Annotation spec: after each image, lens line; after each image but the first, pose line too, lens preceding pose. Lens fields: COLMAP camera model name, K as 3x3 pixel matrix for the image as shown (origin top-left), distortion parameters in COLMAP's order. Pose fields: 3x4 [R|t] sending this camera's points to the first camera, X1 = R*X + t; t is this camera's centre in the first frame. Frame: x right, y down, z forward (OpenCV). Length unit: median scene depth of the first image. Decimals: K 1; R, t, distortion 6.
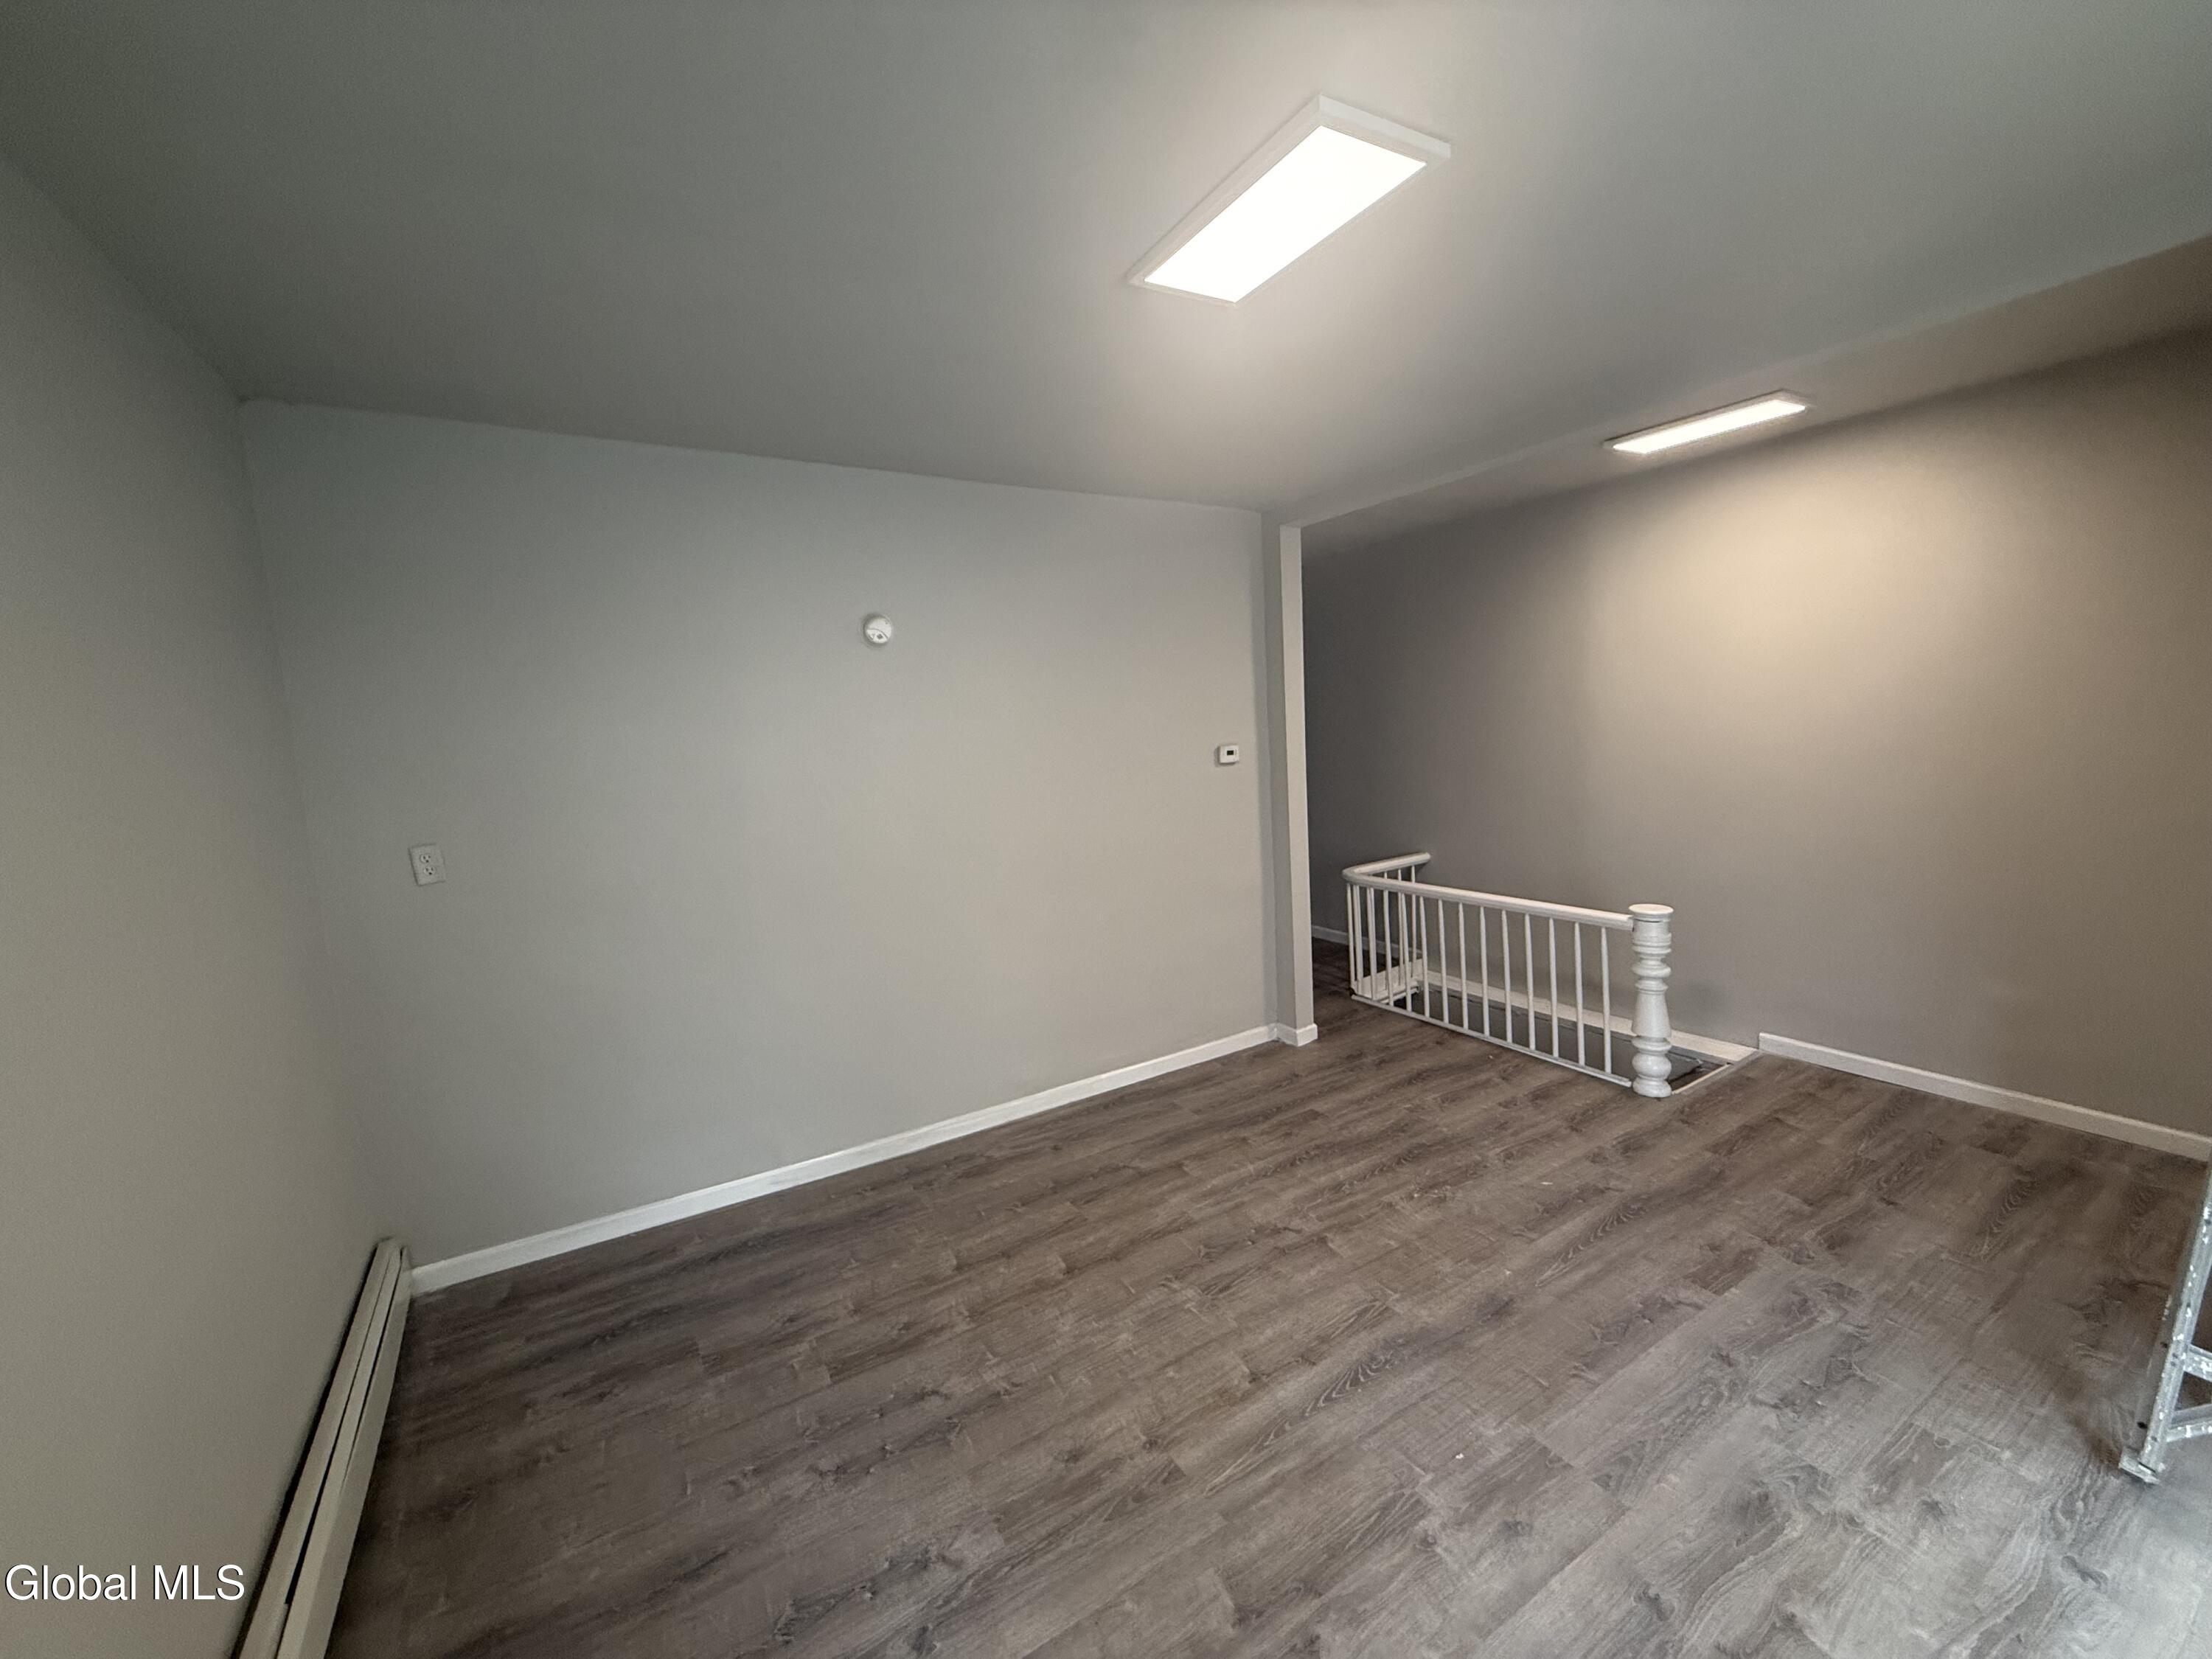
lens RADIAL K [[878.9, 0, 1105.4], [0, 878.9, 829.4], [0, 0, 1]] dist [0.000771, -0.000579]
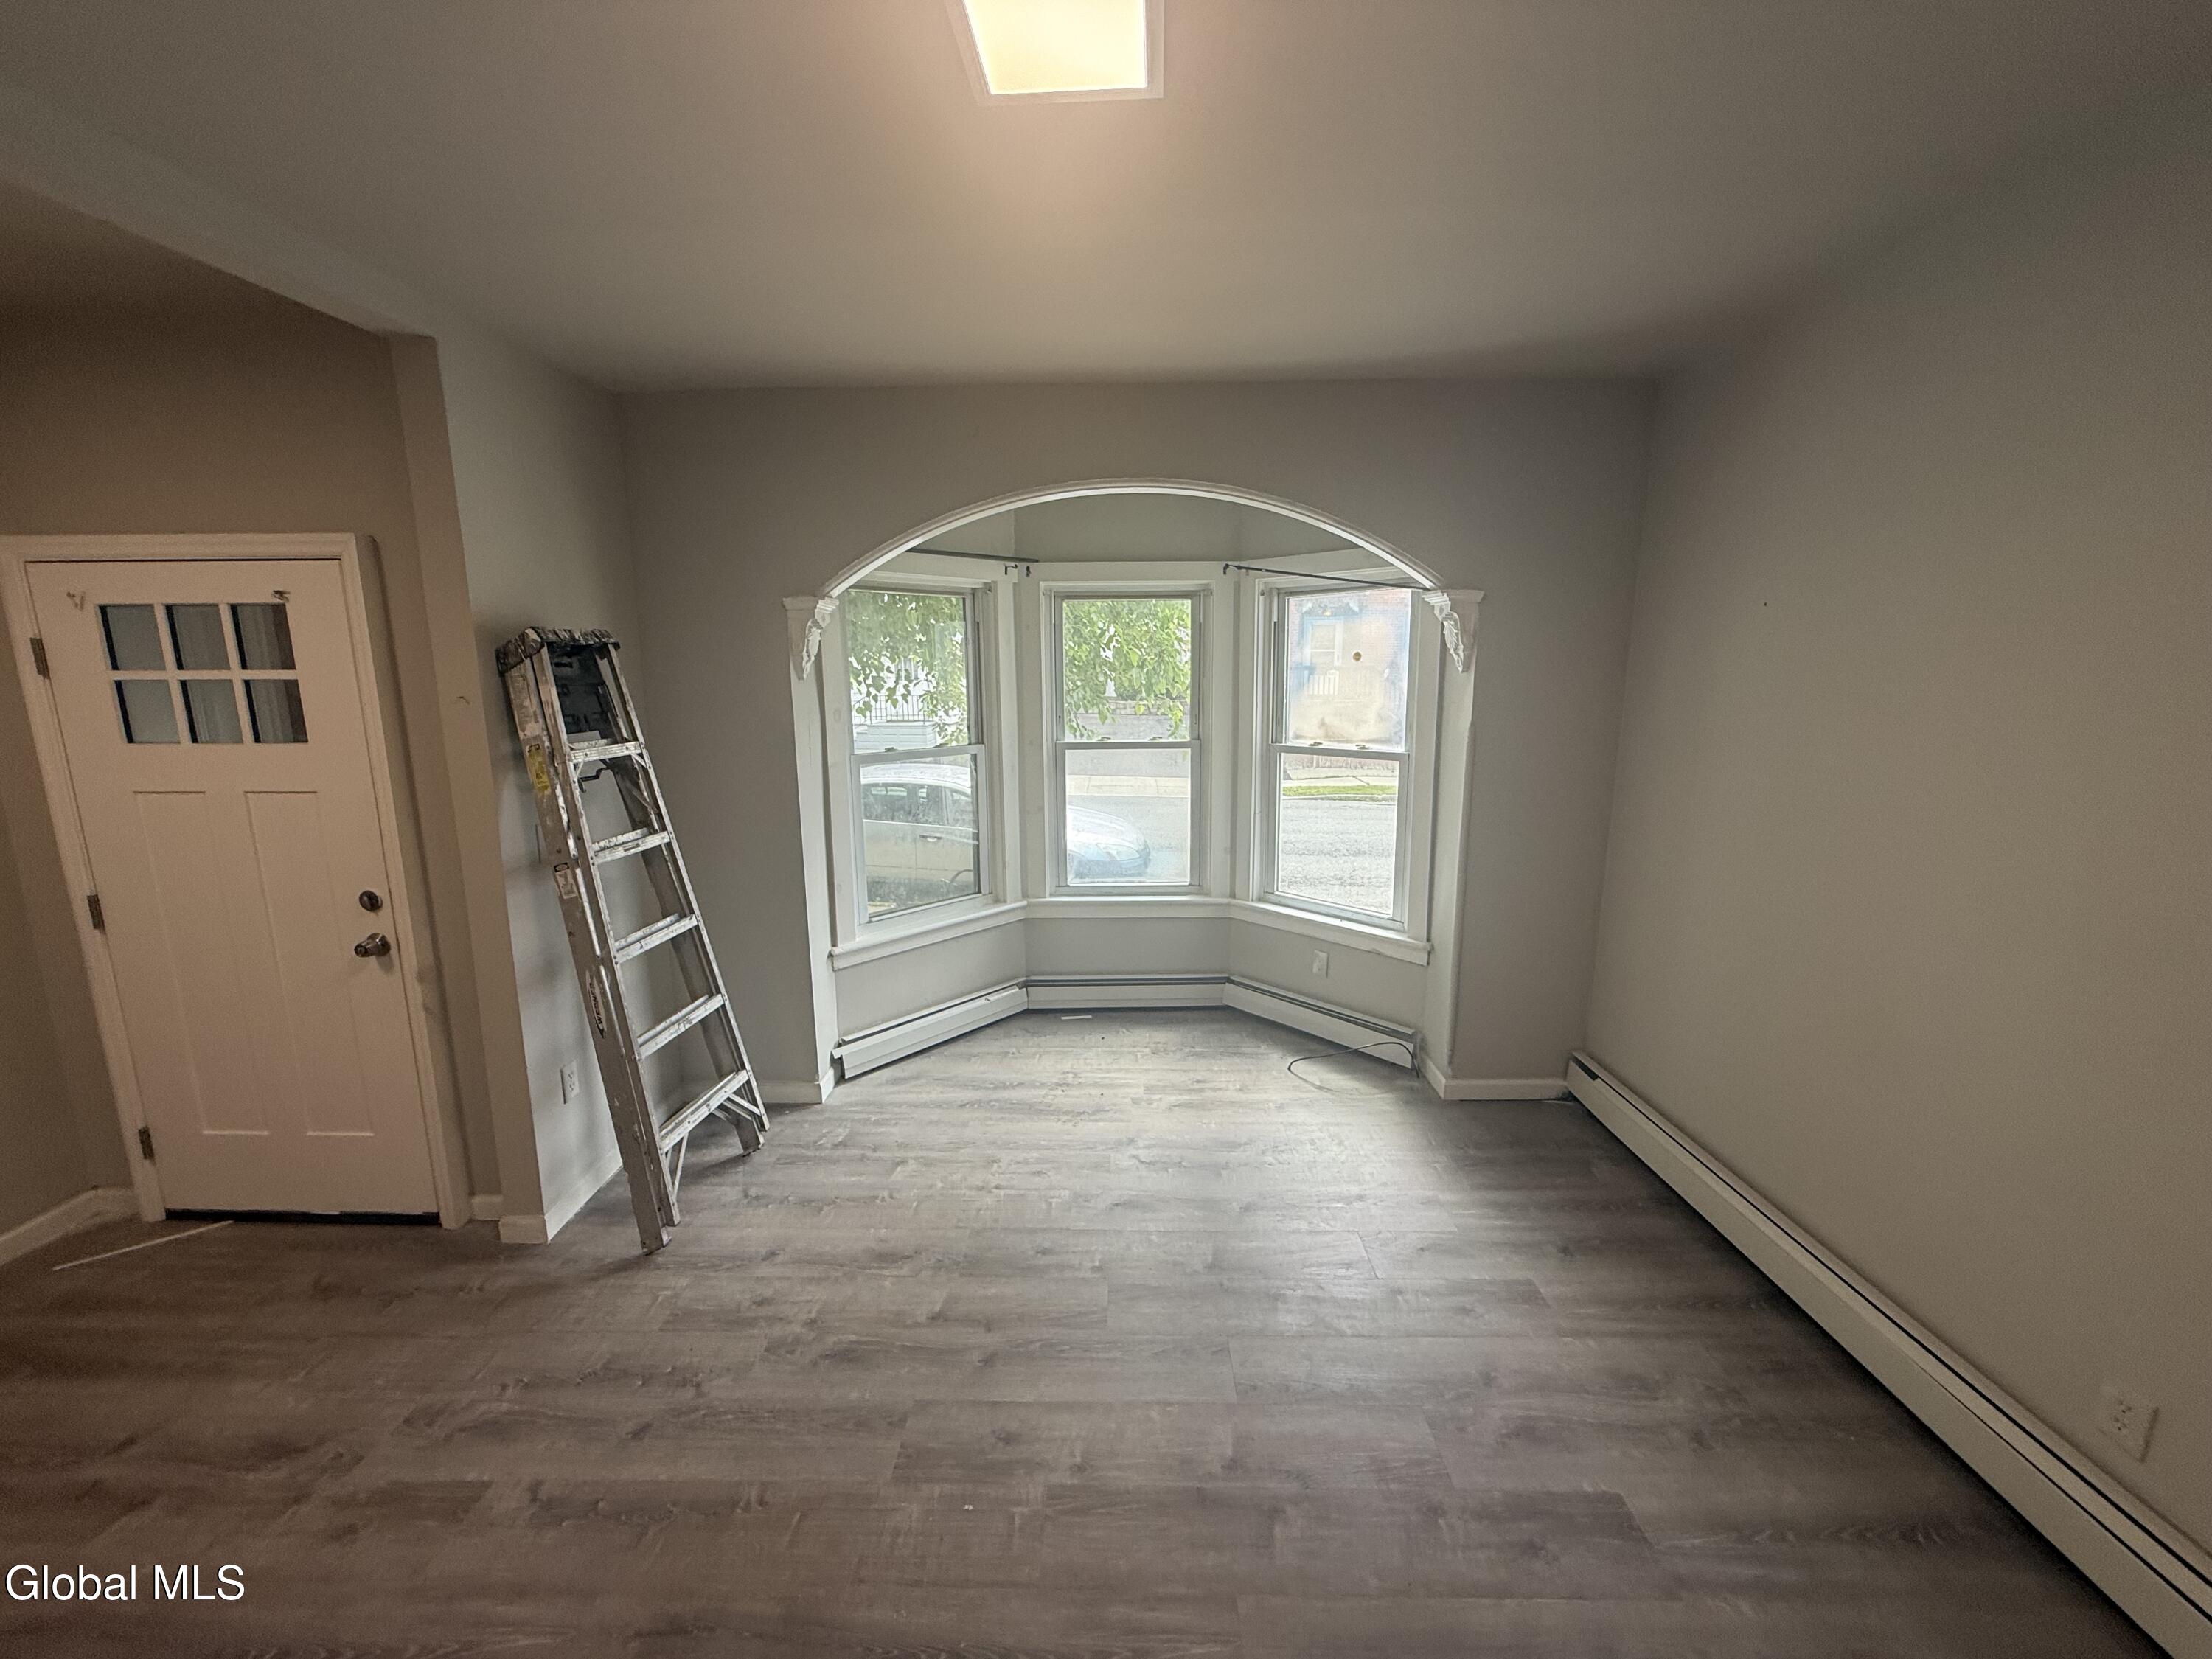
lens RADIAL K [[878.9, 0, 1103.5], [0, 878.9, 828.9], [0, 0, 1]] dist [0.000771, -0.000579]
pose [[-0.840270, -0.032081, 0.541219, -0.199462], [0.126089, 0.959313, 0.252625, -0.193146], [-0.527303, 0.280515, -0.802037, 1.504983]]
